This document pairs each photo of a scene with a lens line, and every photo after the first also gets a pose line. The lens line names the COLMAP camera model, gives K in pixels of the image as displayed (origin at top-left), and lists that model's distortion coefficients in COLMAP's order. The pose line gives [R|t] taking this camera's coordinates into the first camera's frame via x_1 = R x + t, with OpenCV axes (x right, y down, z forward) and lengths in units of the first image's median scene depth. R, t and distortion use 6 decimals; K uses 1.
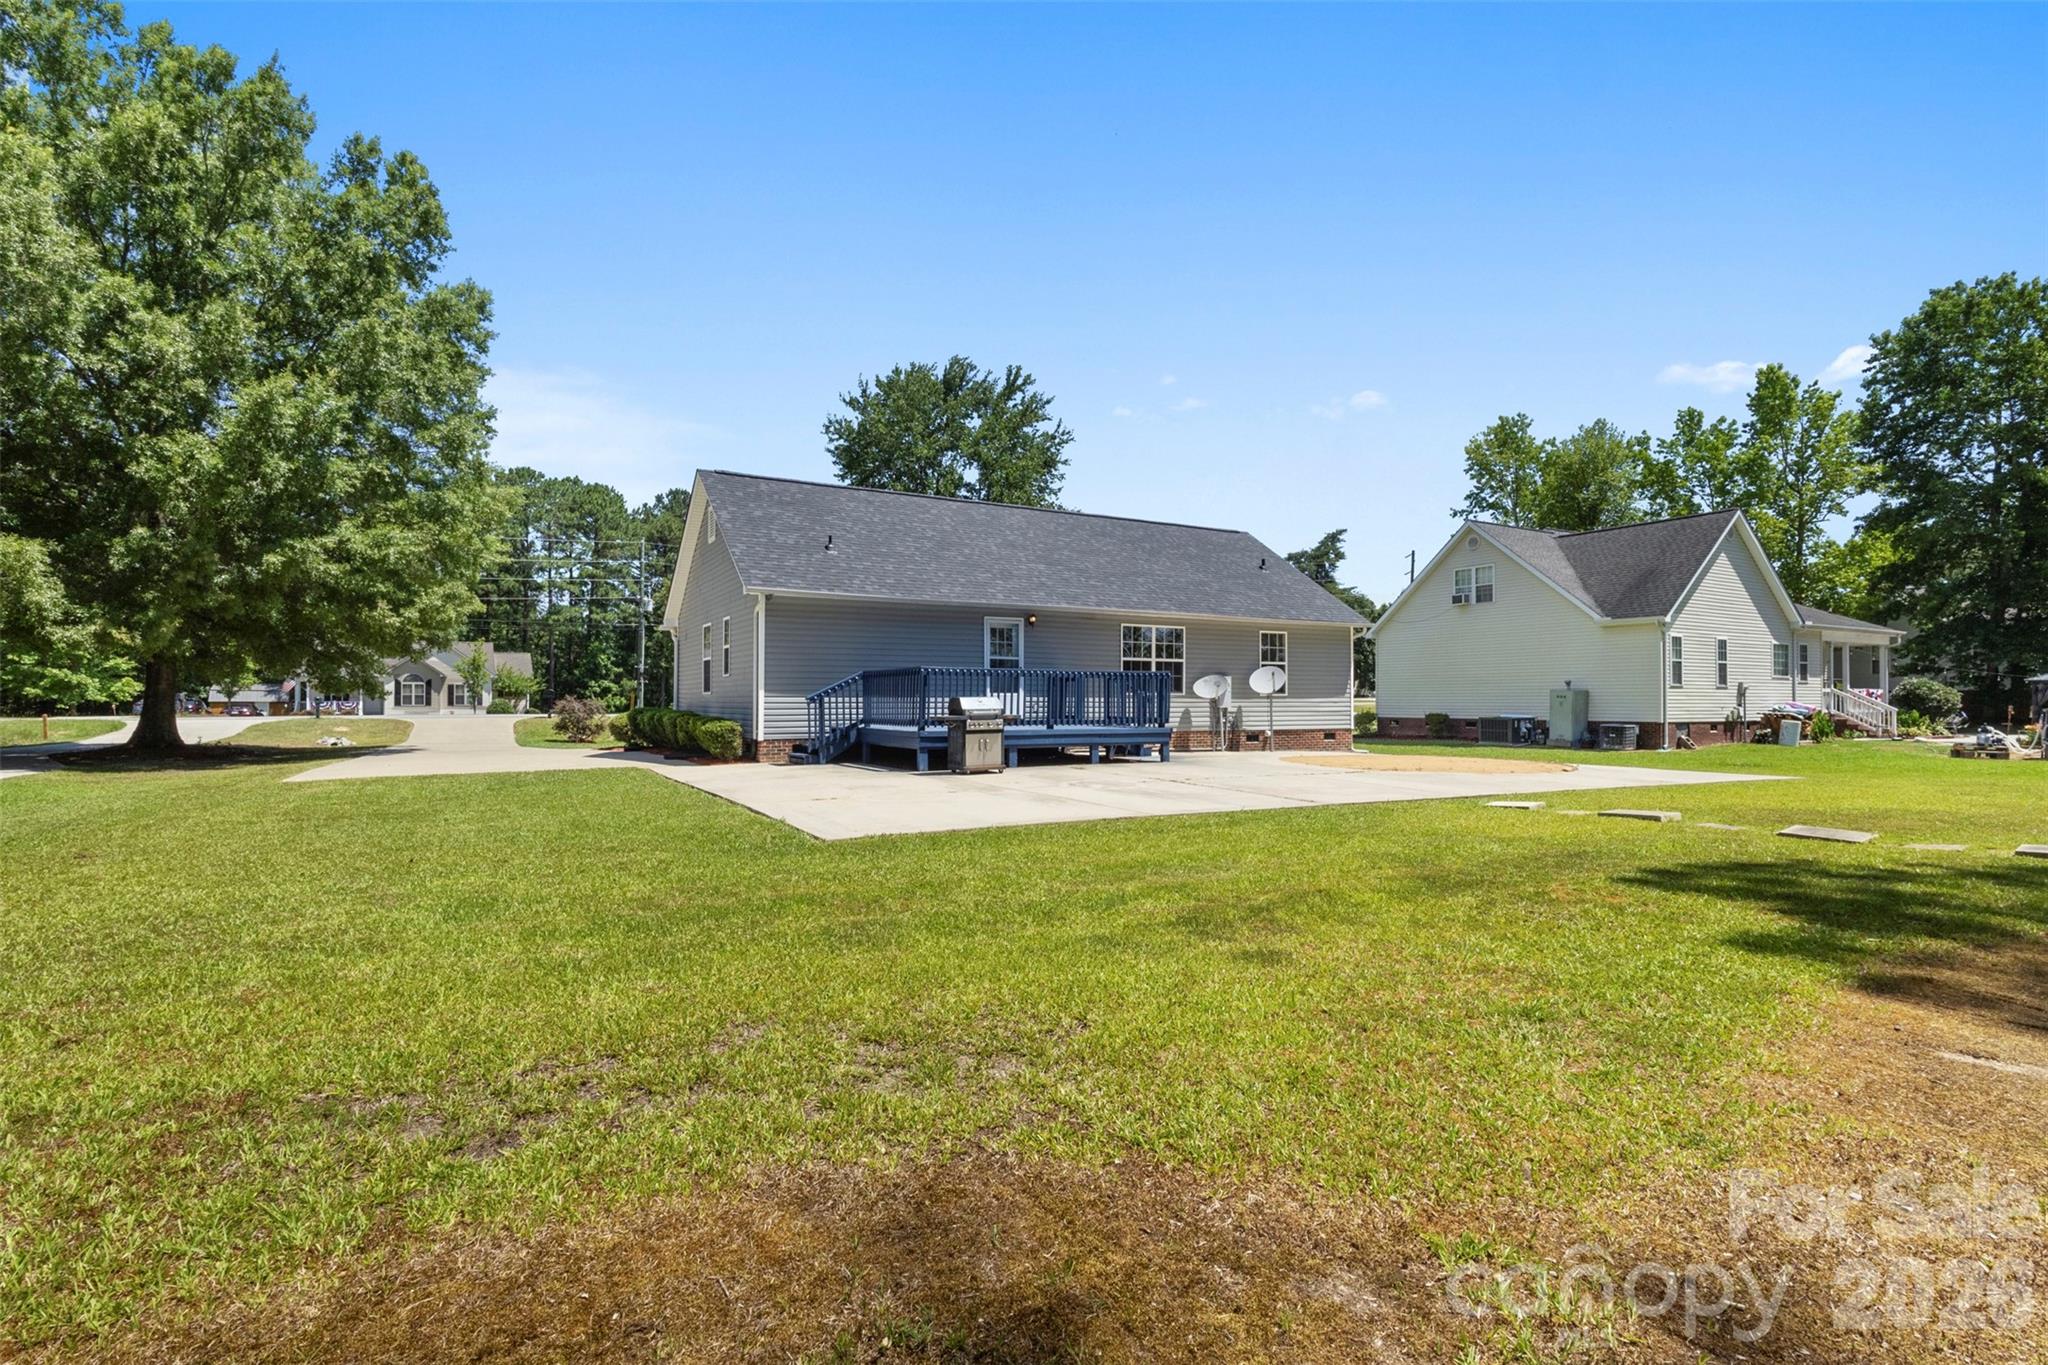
lens RADIAL K [[957.0, 0, 1021.9], [0, 957.0, 694.1], [0, 0, 1]] dist [0.004555, -0.000207]
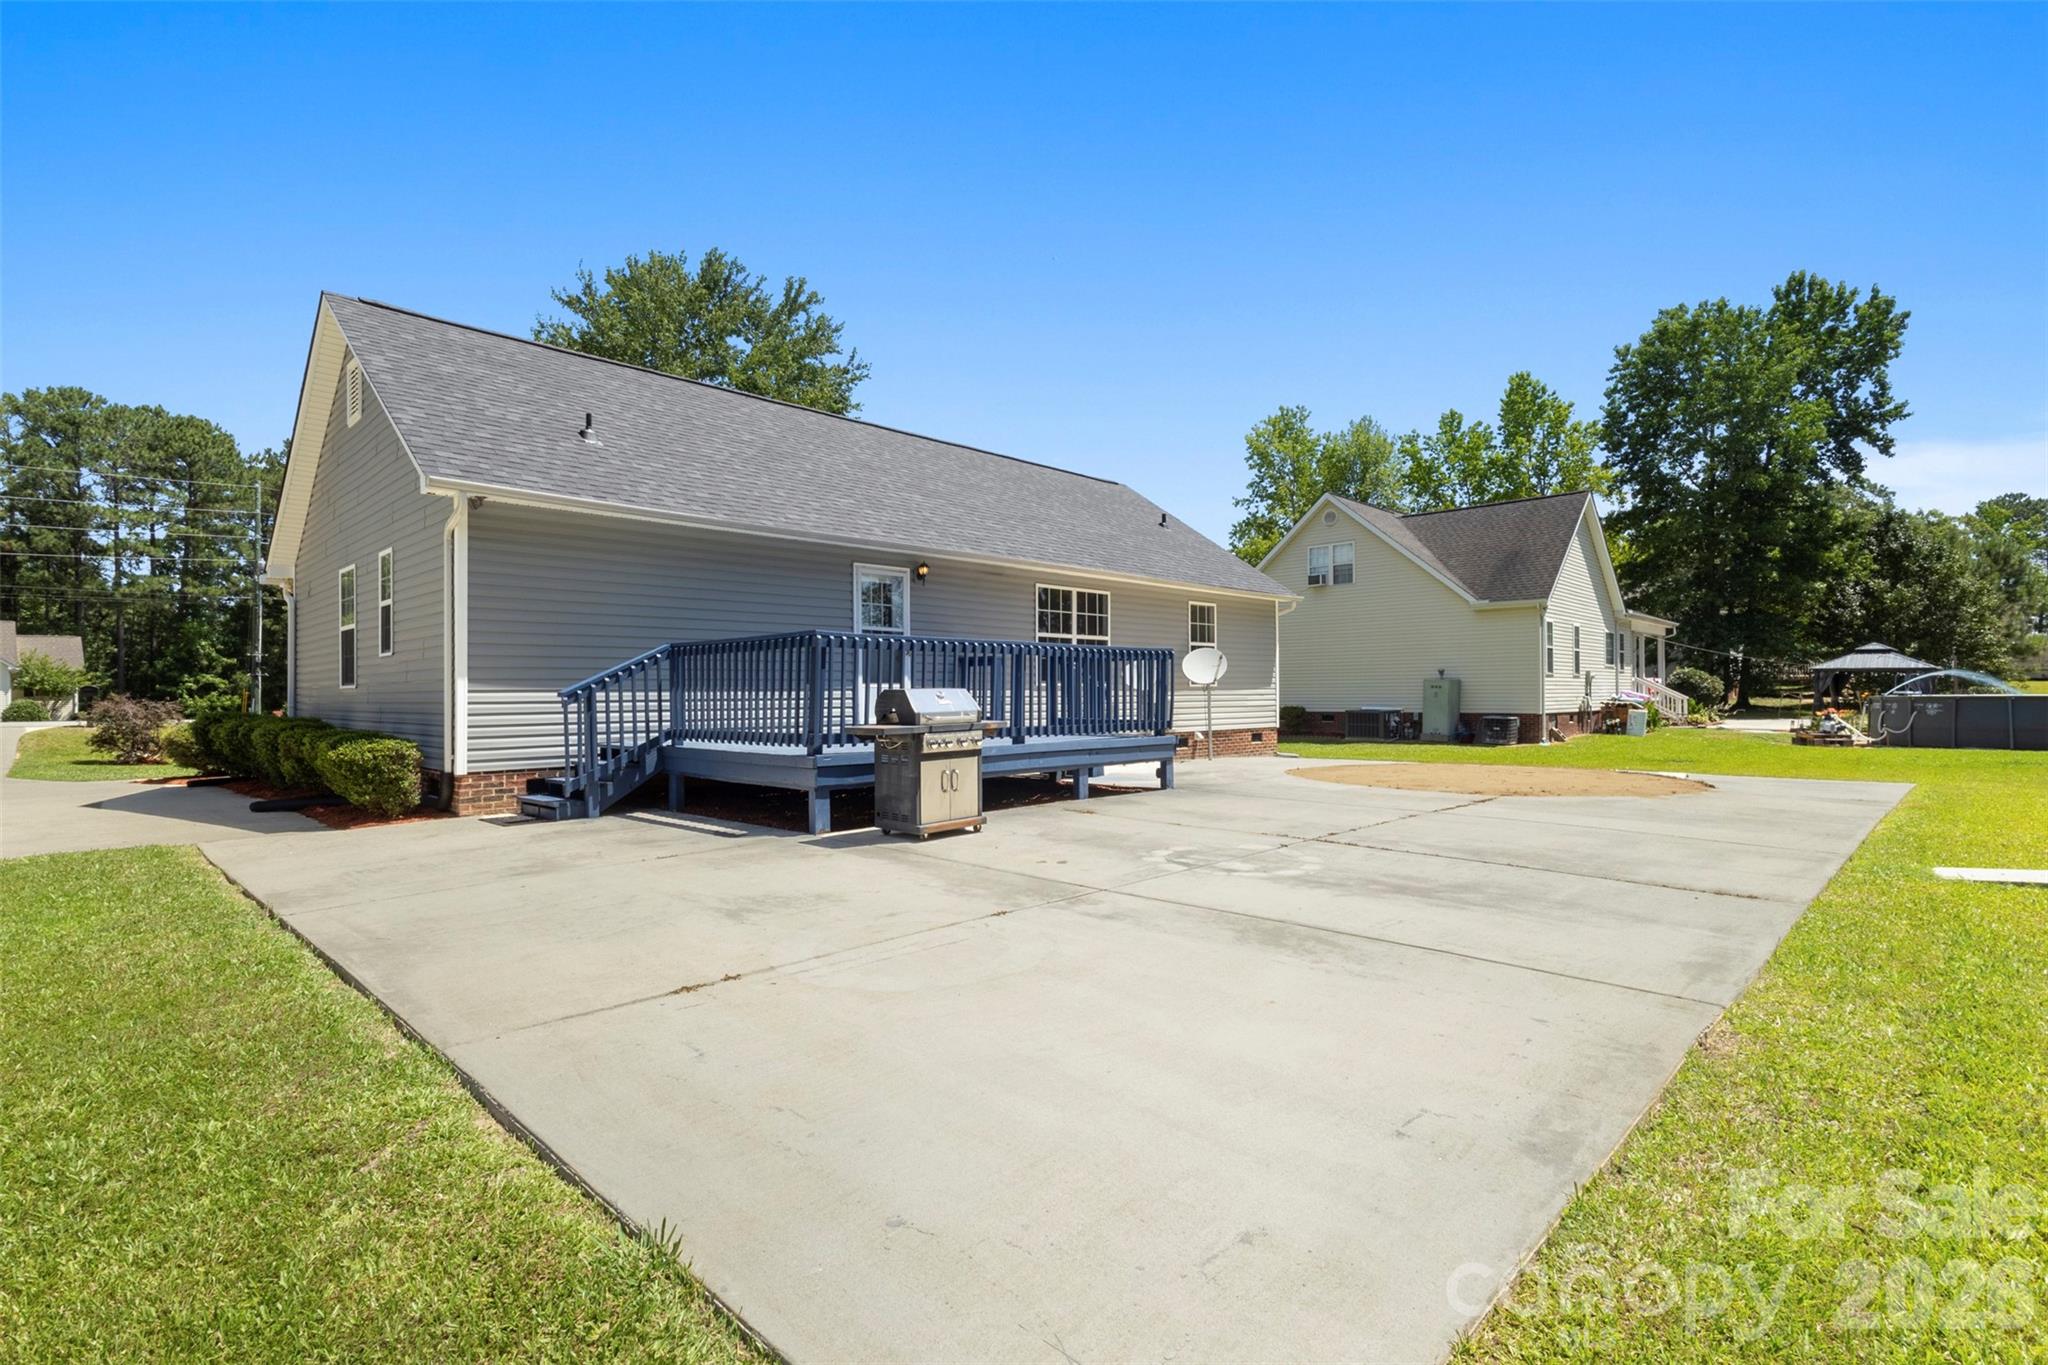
lens RADIAL K [[957.0, 0, 1021.9], [0, 957.0, 694.1], [0, 0, 1]] dist [0.004555, -0.000207]
pose [[0.960186, -0.007509, 0.279262, -0.071107], [0.005949, 0.999962, 0.006434, 0.001477], [-0.279299, -0.004517, 0.960194, 0.235087]]
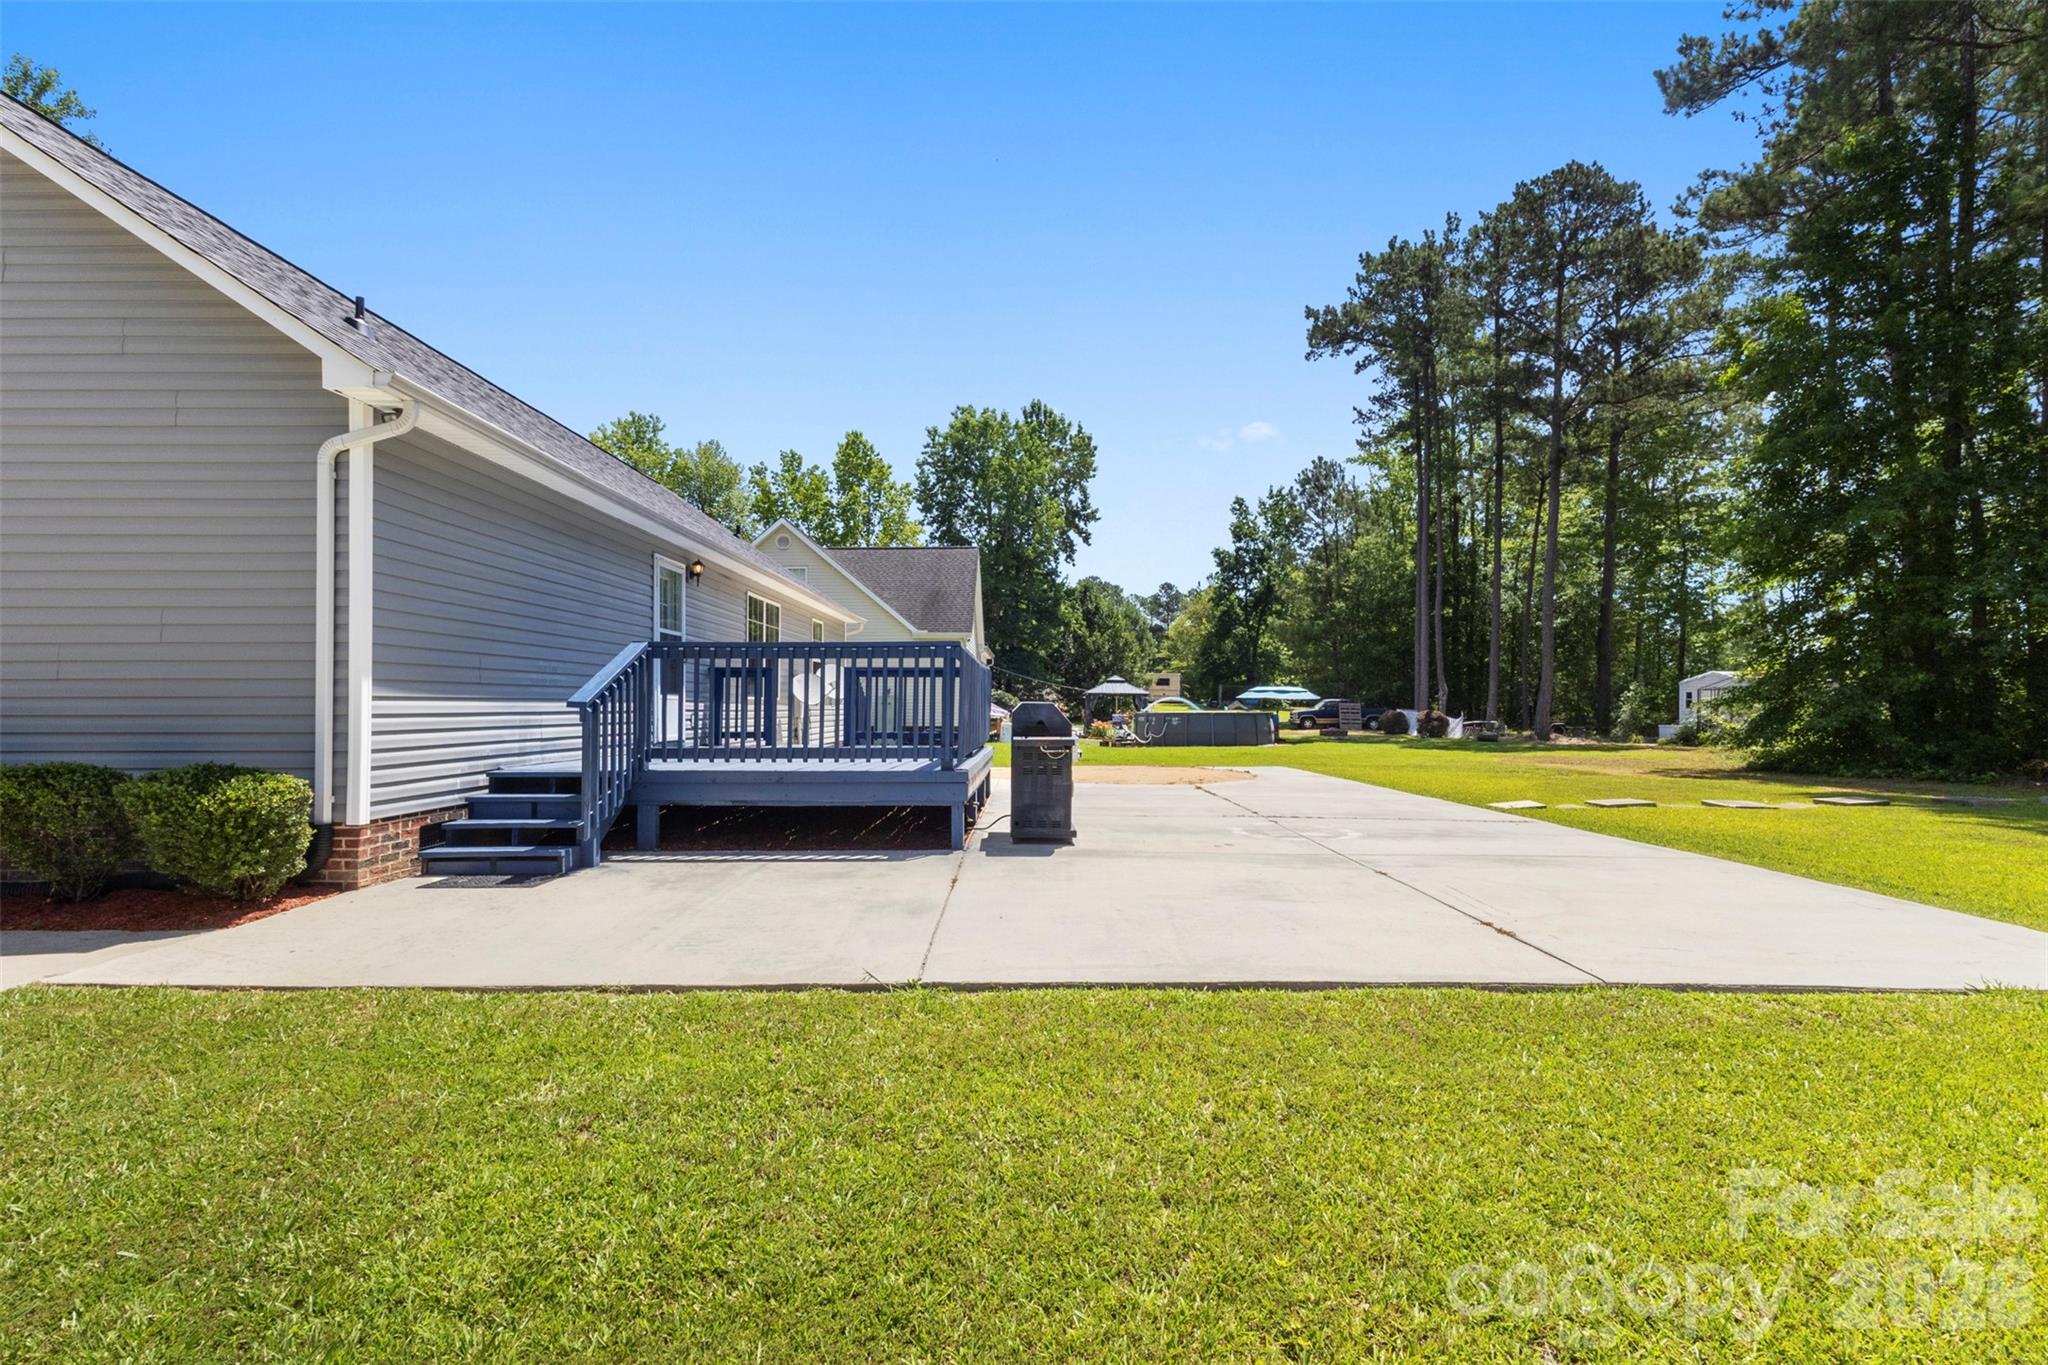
lens RADIAL K [[957.0, 0, 1021.9], [0, 957.0, 694.1], [0, 0, 1]] dist [0.004555, -0.000207]
pose [[0.499572, 0.011070, 0.866201, -0.260720], [-0.004097, 0.999937, -0.010416, 0.002327], [-0.866263, 0.001654, 0.499586, 0.357060]]
